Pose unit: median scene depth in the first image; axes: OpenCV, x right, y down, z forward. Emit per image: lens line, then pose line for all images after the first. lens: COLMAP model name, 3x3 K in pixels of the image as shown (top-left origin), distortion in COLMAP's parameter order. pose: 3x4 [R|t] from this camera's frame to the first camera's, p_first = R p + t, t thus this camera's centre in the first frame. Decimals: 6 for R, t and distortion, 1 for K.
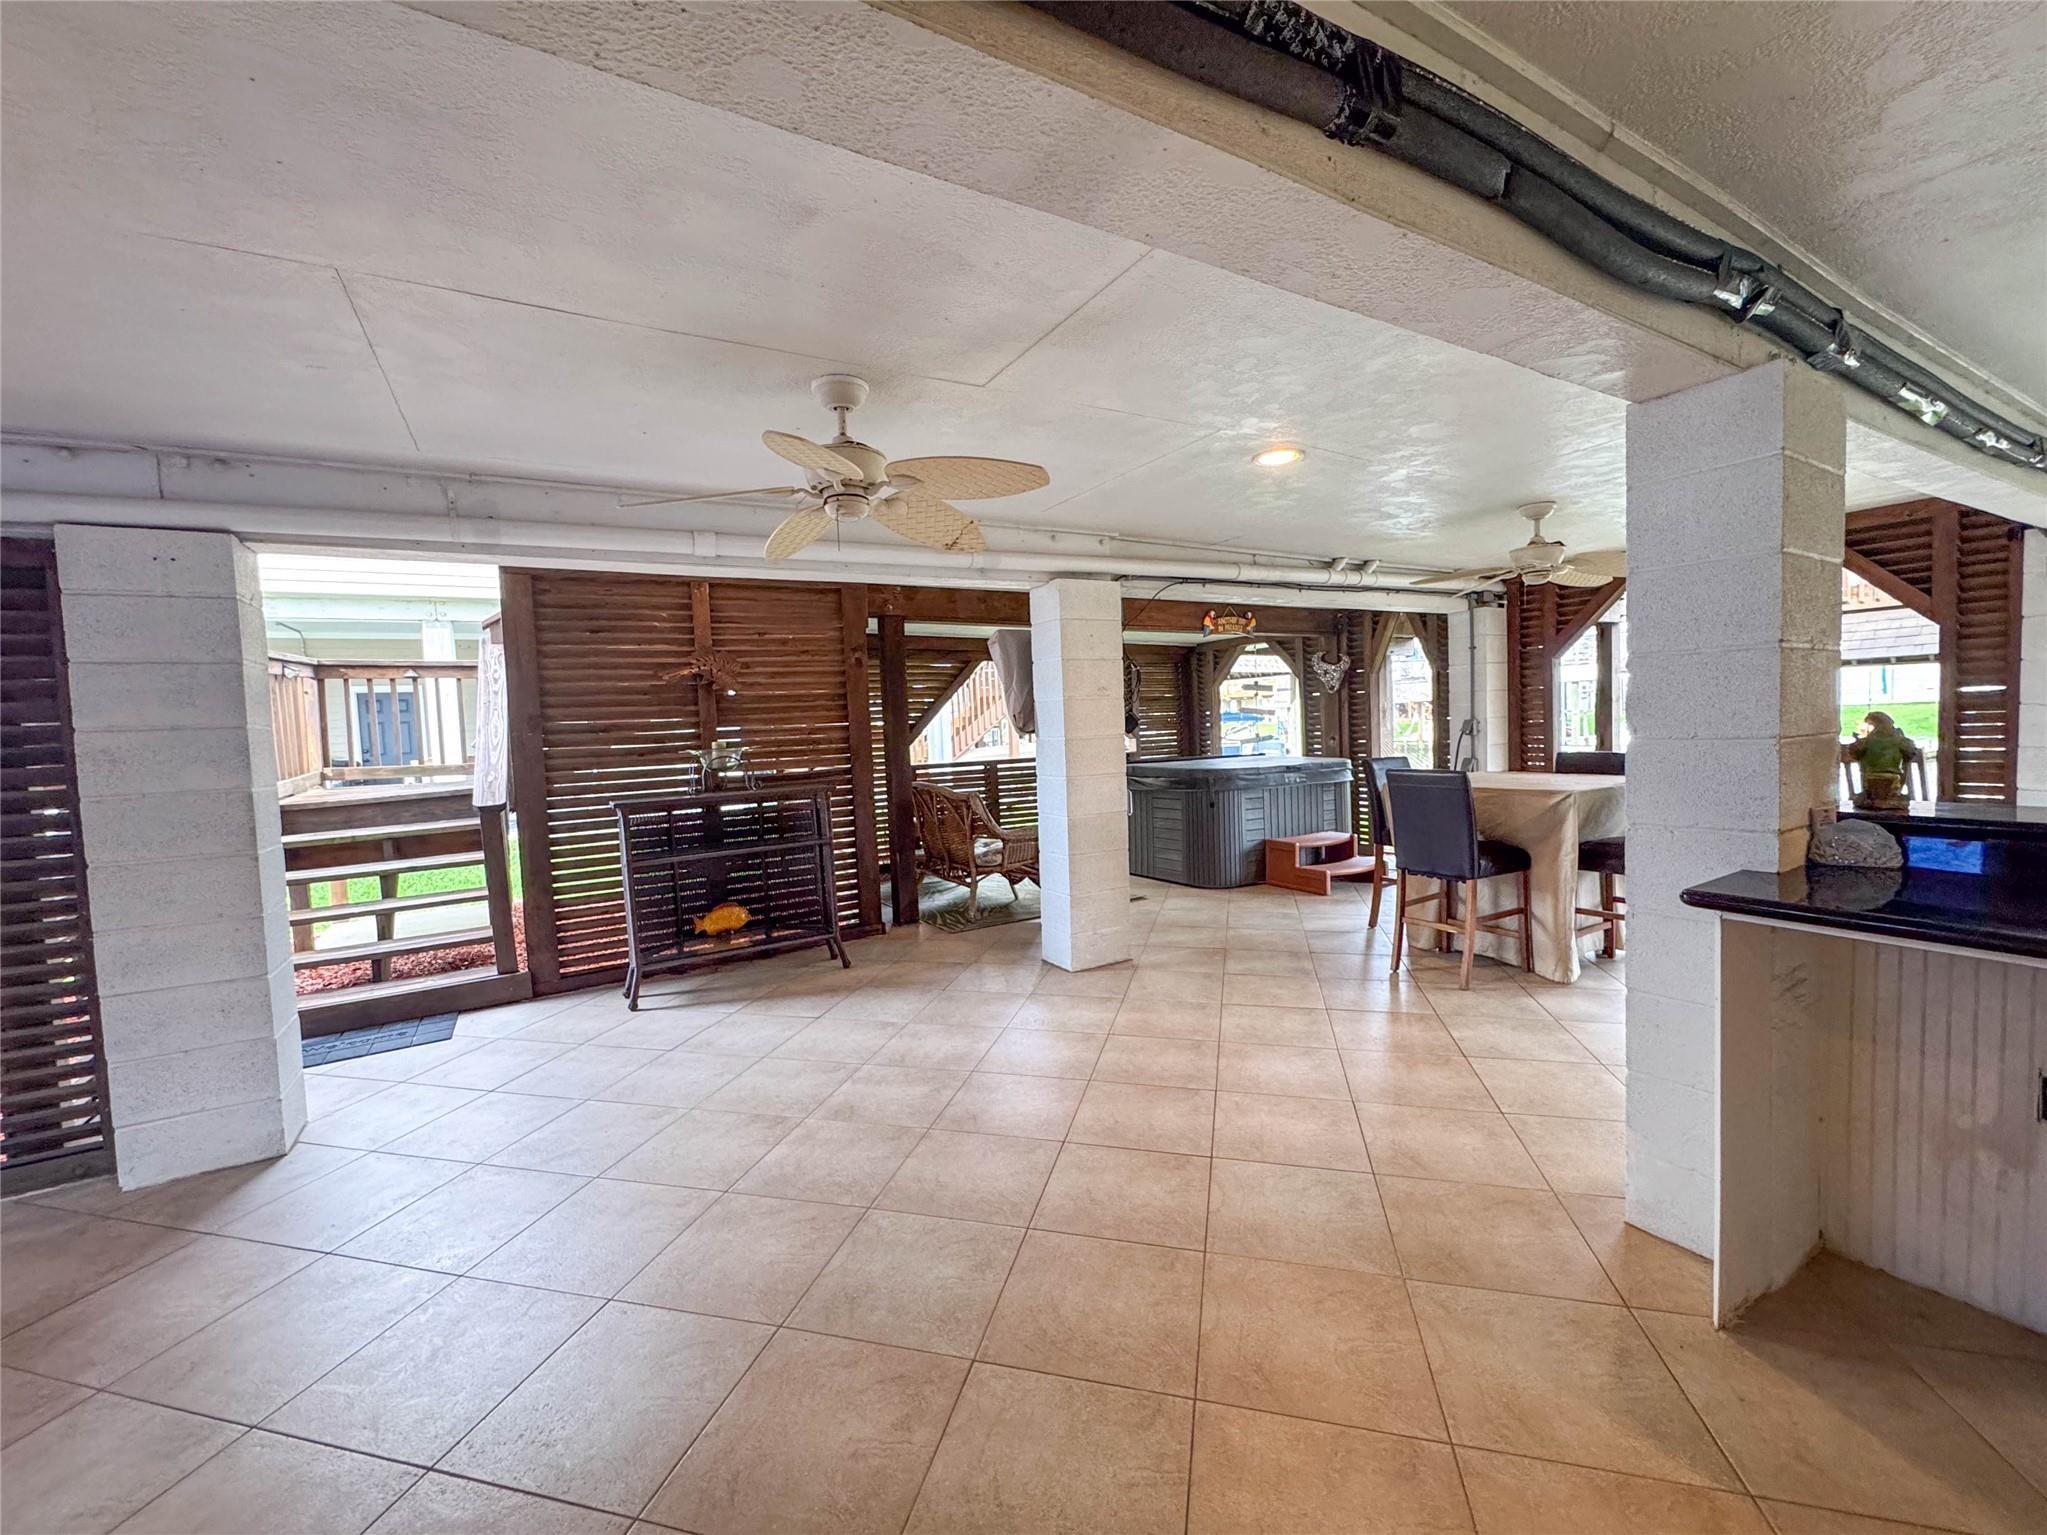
lens RADIAL K [[817.9, 0, 1033.9], [0, 817.9, 769.8], [0, 0, 1]] dist [0.000058, 0.000021]
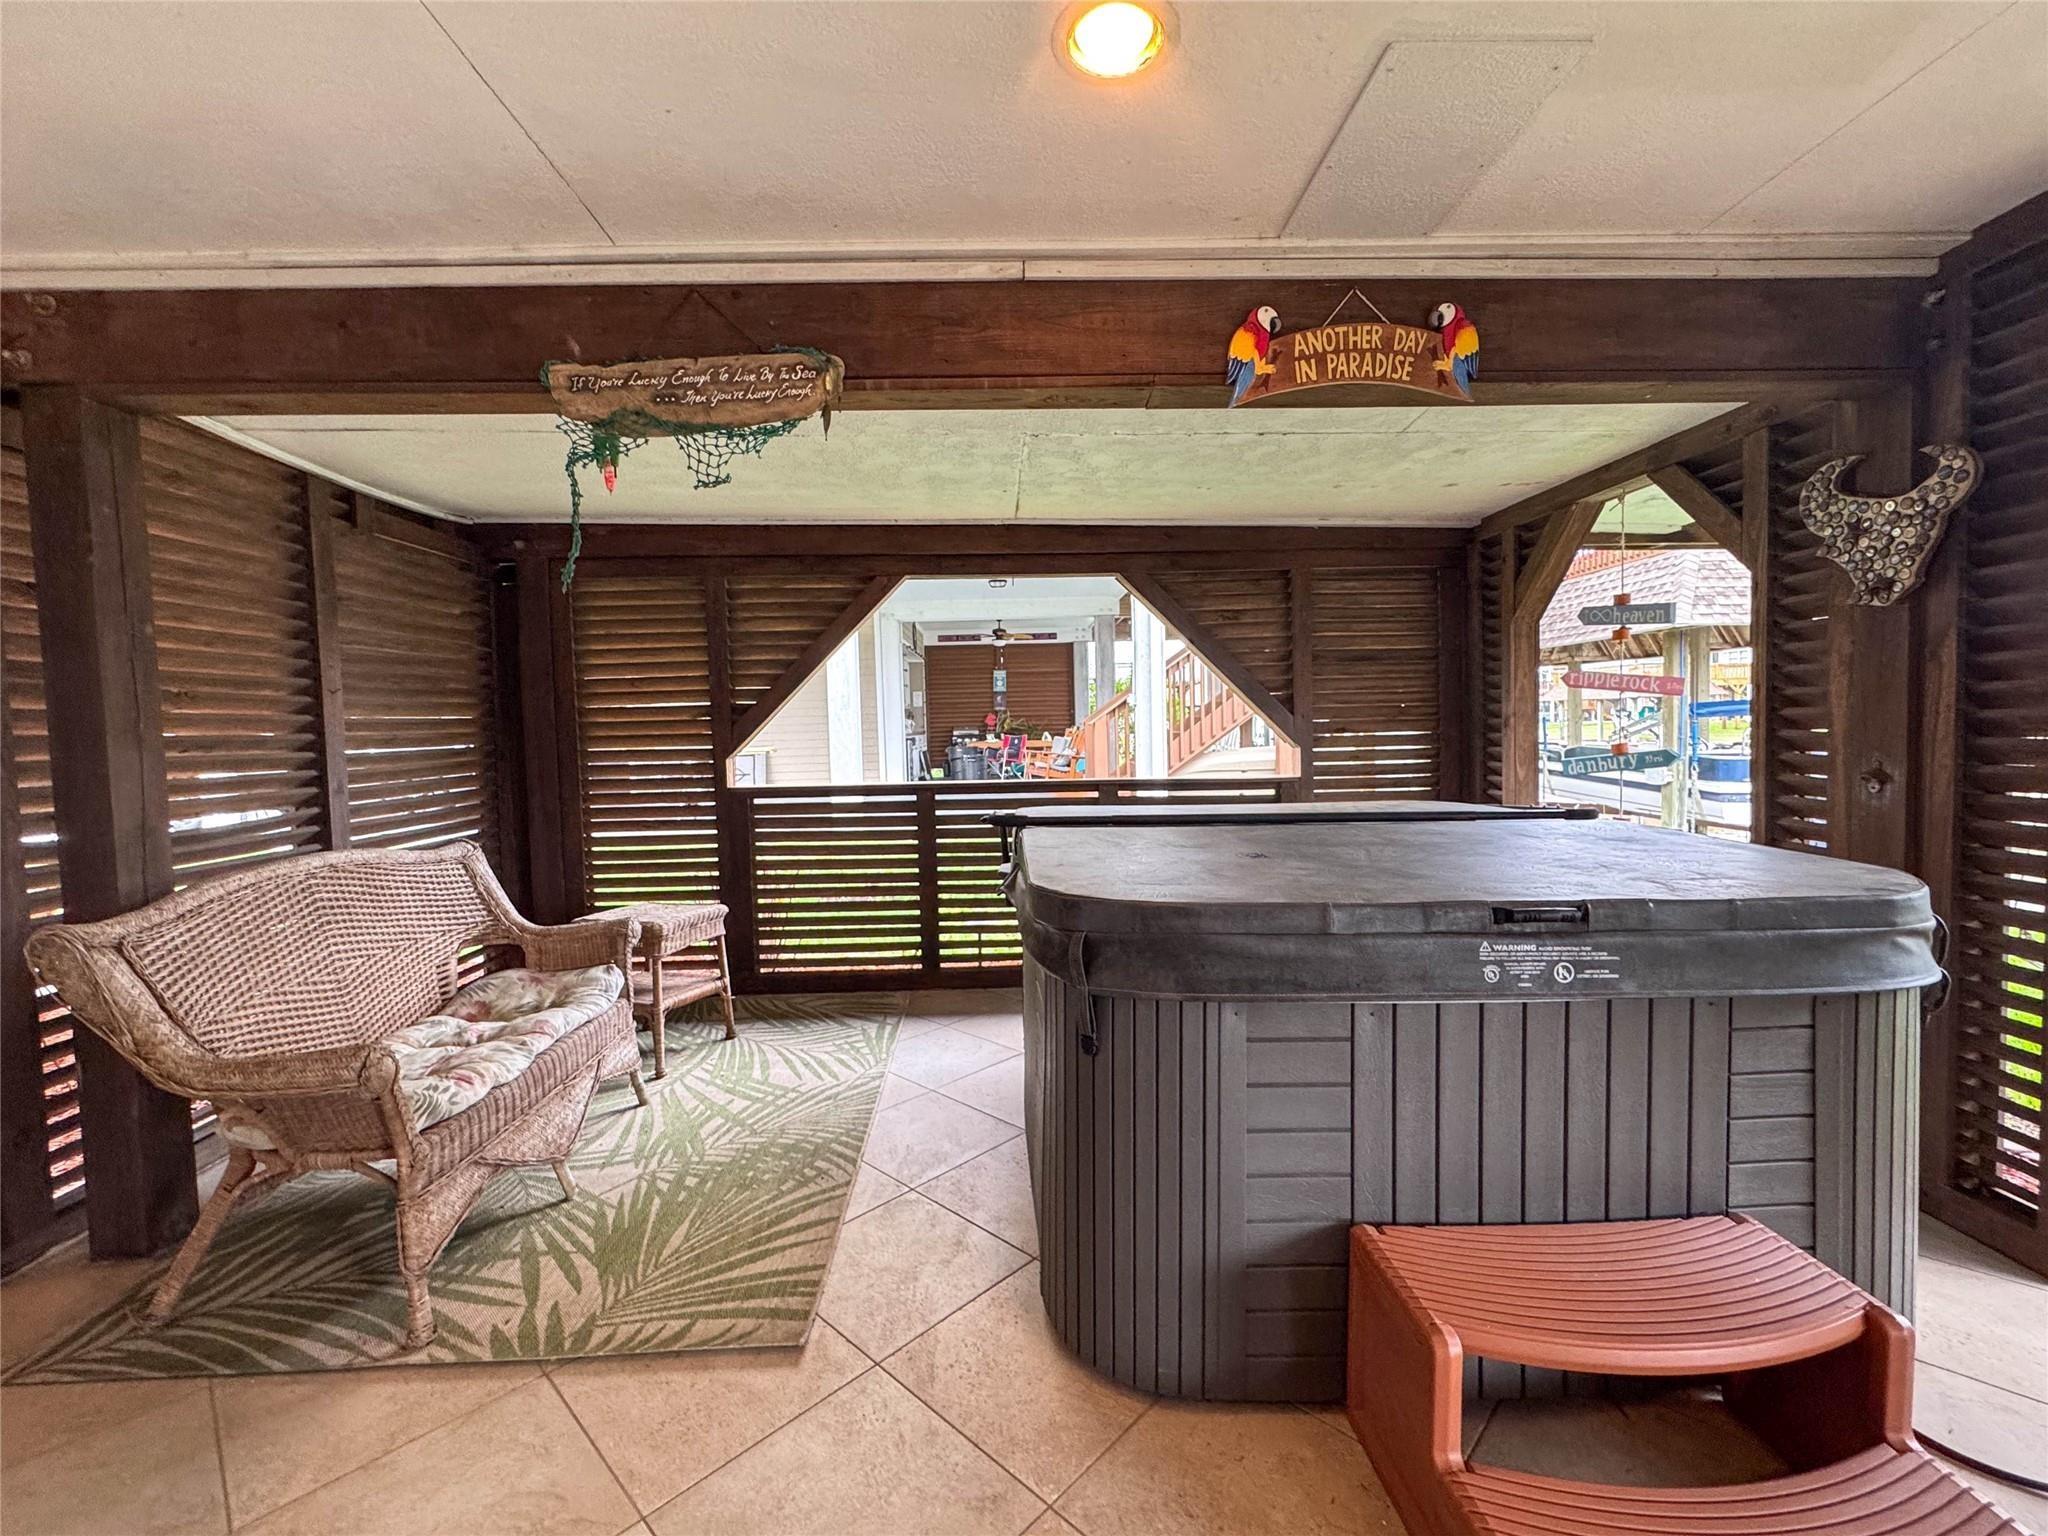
lens RADIAL K [[870.6, 0, 1021.1], [0, 870.6, 762.8], [0, 0, 1]] dist [-0.004325, 0.000124]
pose [[0.869214, 0.042882, -0.492572, 0.266884], [-0.041988, 0.999035, 0.012880, -0.035419], [0.492649, 0.009487, 0.870176, 0.628813]]
